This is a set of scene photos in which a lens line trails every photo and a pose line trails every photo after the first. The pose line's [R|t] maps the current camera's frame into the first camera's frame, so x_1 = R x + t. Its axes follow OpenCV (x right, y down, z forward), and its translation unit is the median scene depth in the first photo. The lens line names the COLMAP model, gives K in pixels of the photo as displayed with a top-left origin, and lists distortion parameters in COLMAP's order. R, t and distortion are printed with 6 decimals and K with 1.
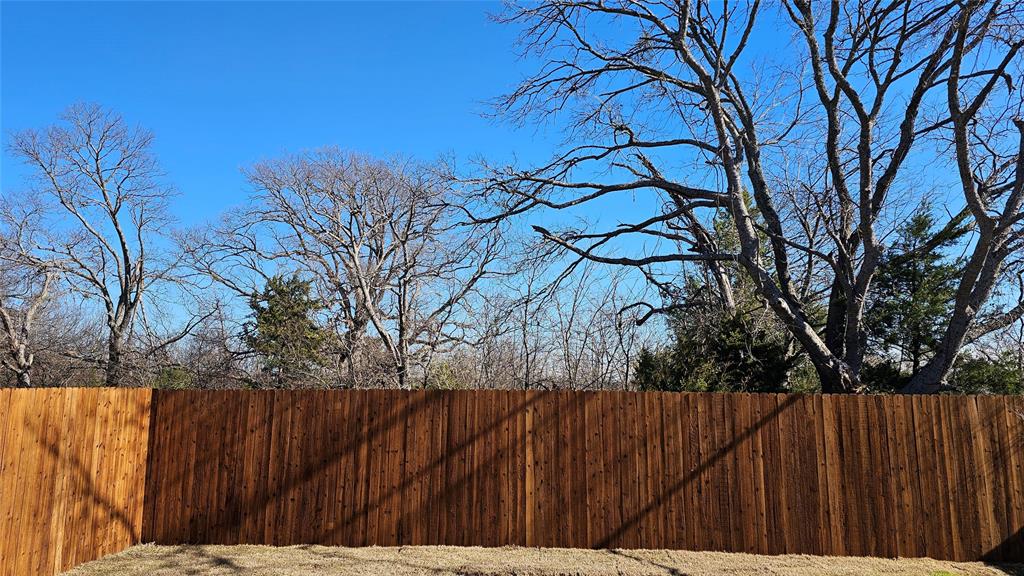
lens RADIAL K [[690.8, 0, 517.4], [0, 690.8, 280.6], [0, 0, 1]] dist [0.056617, -0.045429]
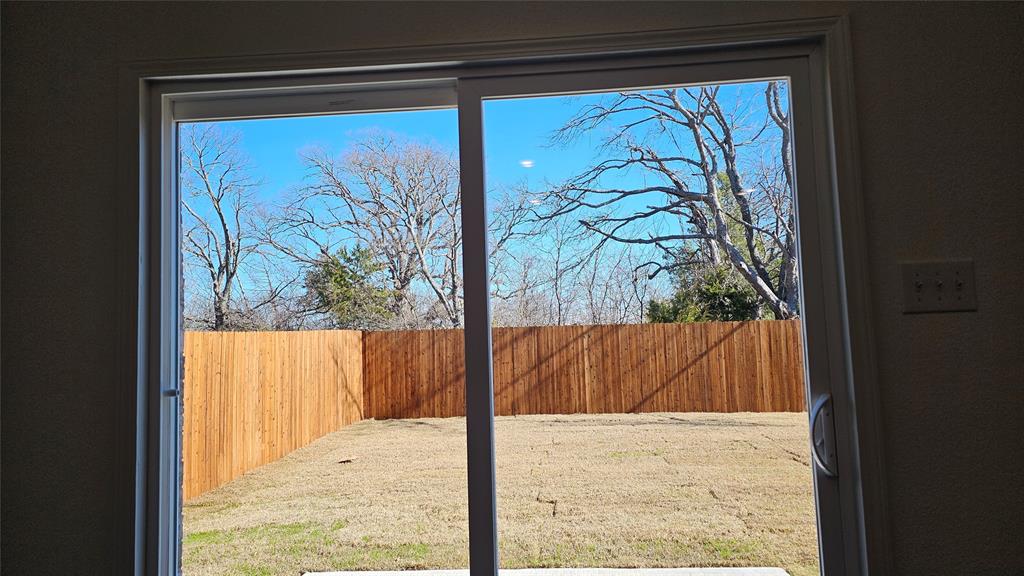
lens RADIAL K [[690.8, 0, 511.6], [0, 690.8, 289.2], [0, 0, 1]] dist [0.056617, -0.045429]
pose [[0.999055, -0.035089, -0.025641, -0.114804], [0.037085, 0.995941, 0.082014, -0.072077], [0.022659, -0.082888, 0.996301, -0.668514]]
